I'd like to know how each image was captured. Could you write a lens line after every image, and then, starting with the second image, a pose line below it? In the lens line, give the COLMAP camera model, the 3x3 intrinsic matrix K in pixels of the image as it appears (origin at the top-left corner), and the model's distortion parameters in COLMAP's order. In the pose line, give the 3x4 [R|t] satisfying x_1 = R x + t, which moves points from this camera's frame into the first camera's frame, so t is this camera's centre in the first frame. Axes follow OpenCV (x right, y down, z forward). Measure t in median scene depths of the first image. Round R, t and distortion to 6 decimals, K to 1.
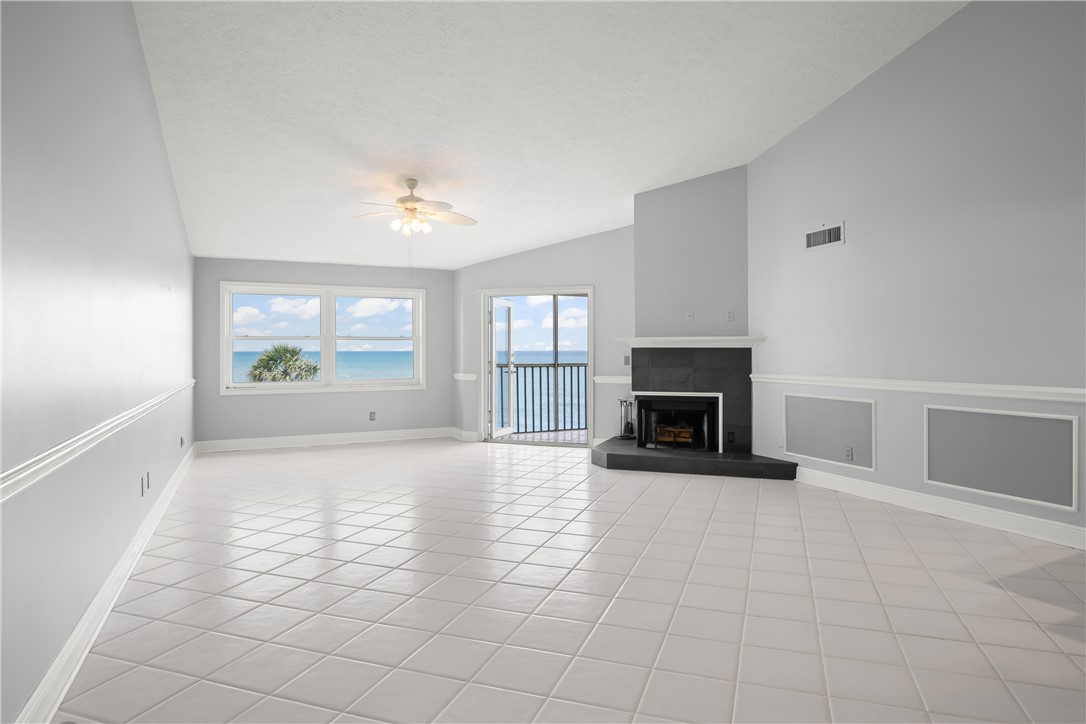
lens RADIAL K [[621.2, 0, 544.9], [0, 621.2, 348.3], [0, 0, 1]] dist [0.000040, -0.000185]
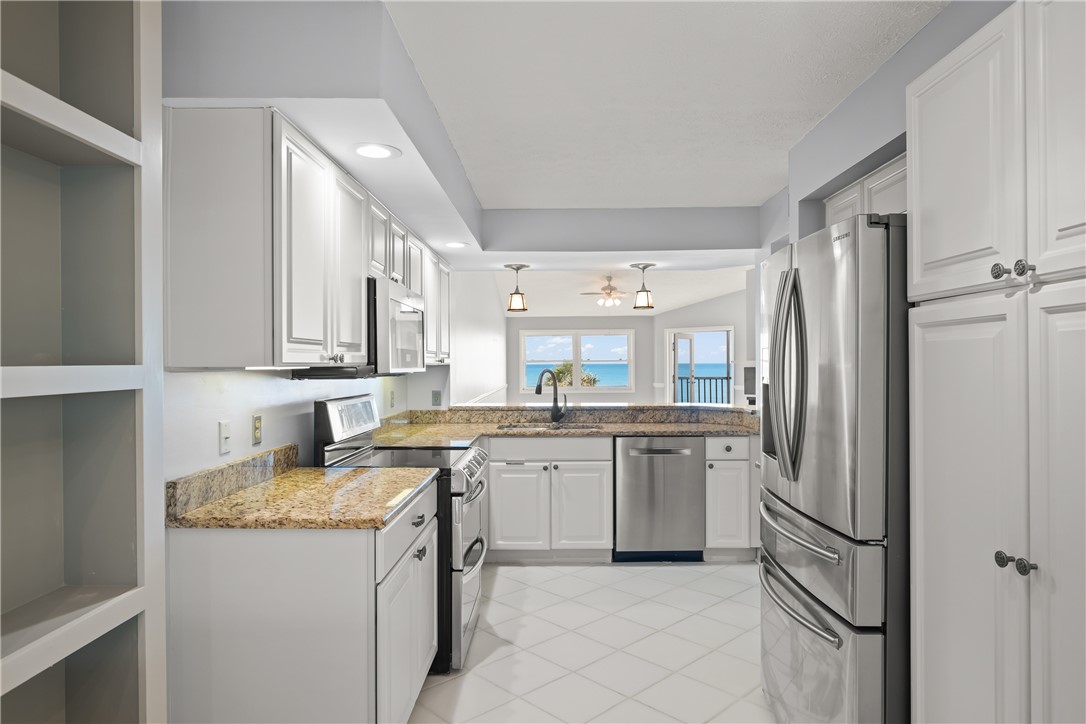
lens RADIAL K [[687.2, 0, 543.0], [0, 687.2, 362.0], [0, 0, 1]] dist [-0.000219, -0.000018]
pose [[0.896129, -0.005301, -0.443761, 0.374202], [0.006862, 0.999975, 0.001911, -0.017125], [0.443740, -0.004757, 0.896143, -0.668753]]
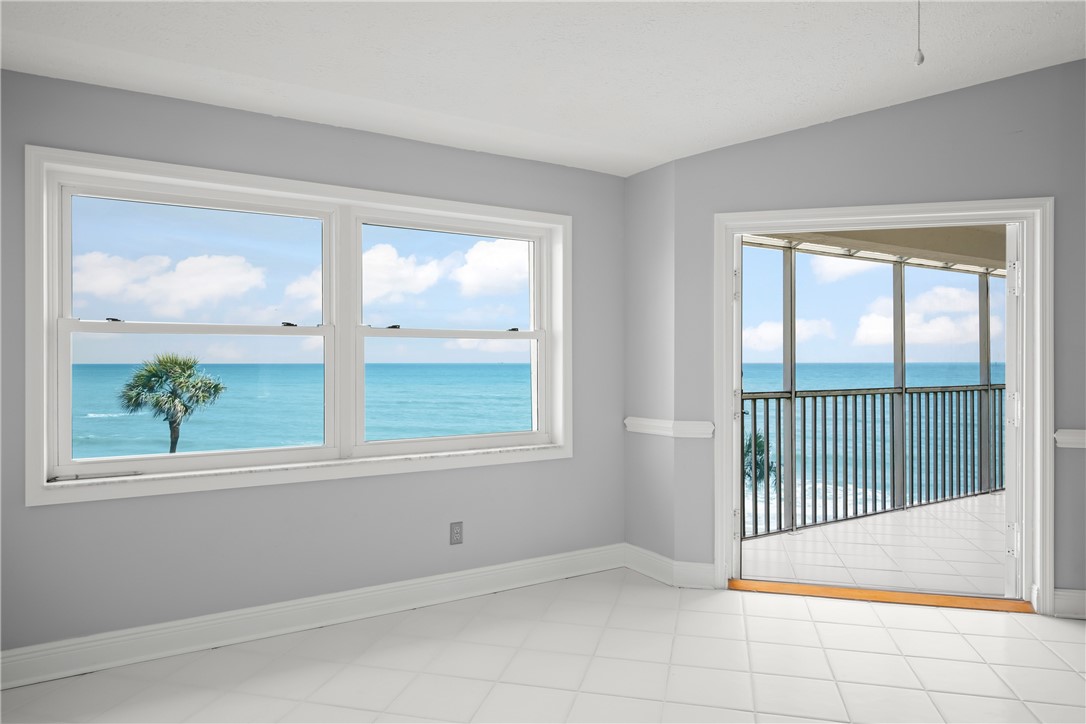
lens RADIAL K [[706.6, 0, 543.0], [0, 706.6, 362.0], [0, 0, 1]] dist [0.006260, 0.001755]
pose [[0.993349, 0.001857, 0.115126, -0.263250], [-0.002430, 0.999985, 0.004839, -0.000123], [-0.115115, -0.005086, 0.993339, 0.530956]]
